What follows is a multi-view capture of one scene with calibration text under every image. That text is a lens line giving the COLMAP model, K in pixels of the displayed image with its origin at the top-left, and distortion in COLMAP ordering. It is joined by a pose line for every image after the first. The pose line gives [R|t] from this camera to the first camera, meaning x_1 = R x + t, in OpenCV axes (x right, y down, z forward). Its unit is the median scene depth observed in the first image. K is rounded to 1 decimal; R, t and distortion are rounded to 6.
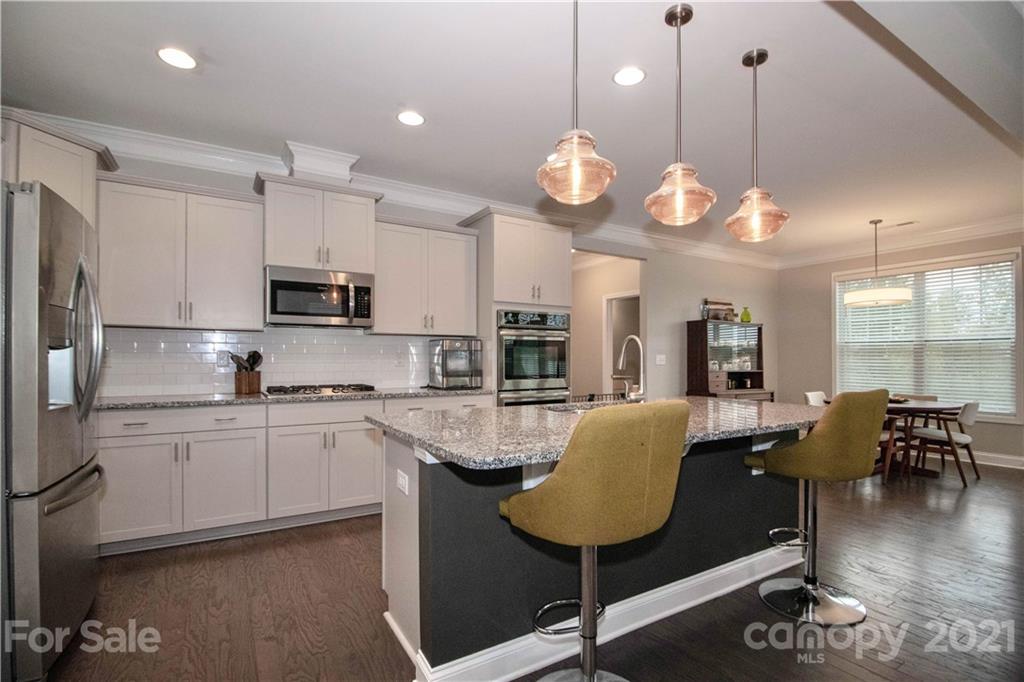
lens RADIAL K [[479.4, 0, 514.6], [0, 479.4, 357.3], [0, 0, 1]] dist [0.000174, 0.000000]
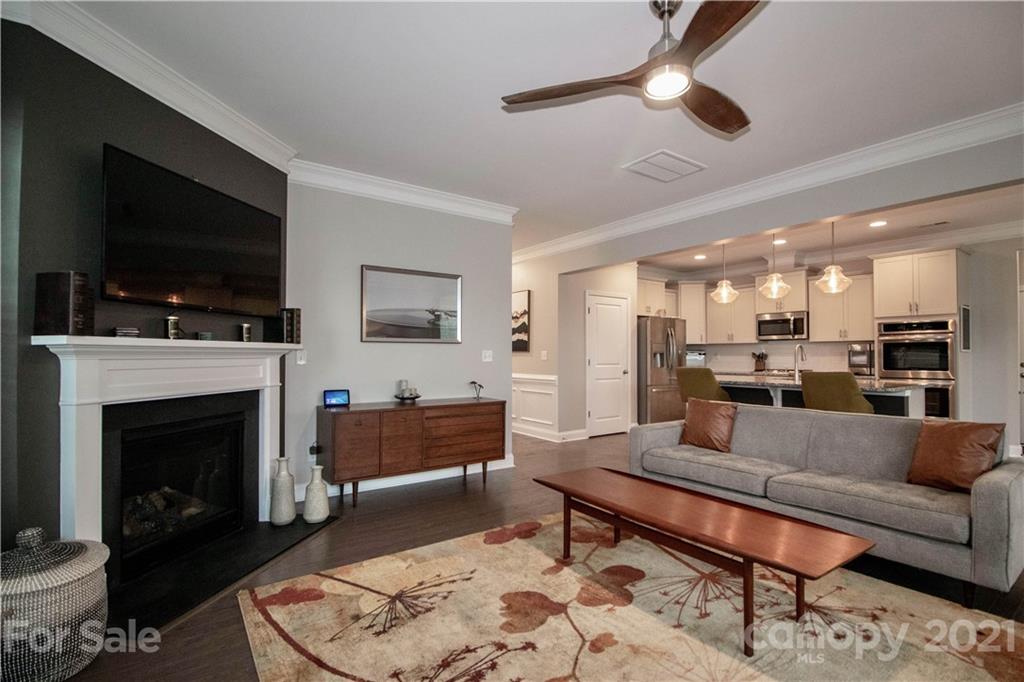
lens RADIAL K [[479.4, 0, 514.6], [0, 479.4, 357.3], [0, 0, 1]] dist [0.000174, 0.000000]
pose [[0.064279, -0.000312, -0.997932, 1.394825], [0.001362, 0.999999, -0.000225, 0.006405], [0.997931, -0.001345, 0.064280, -0.226986]]
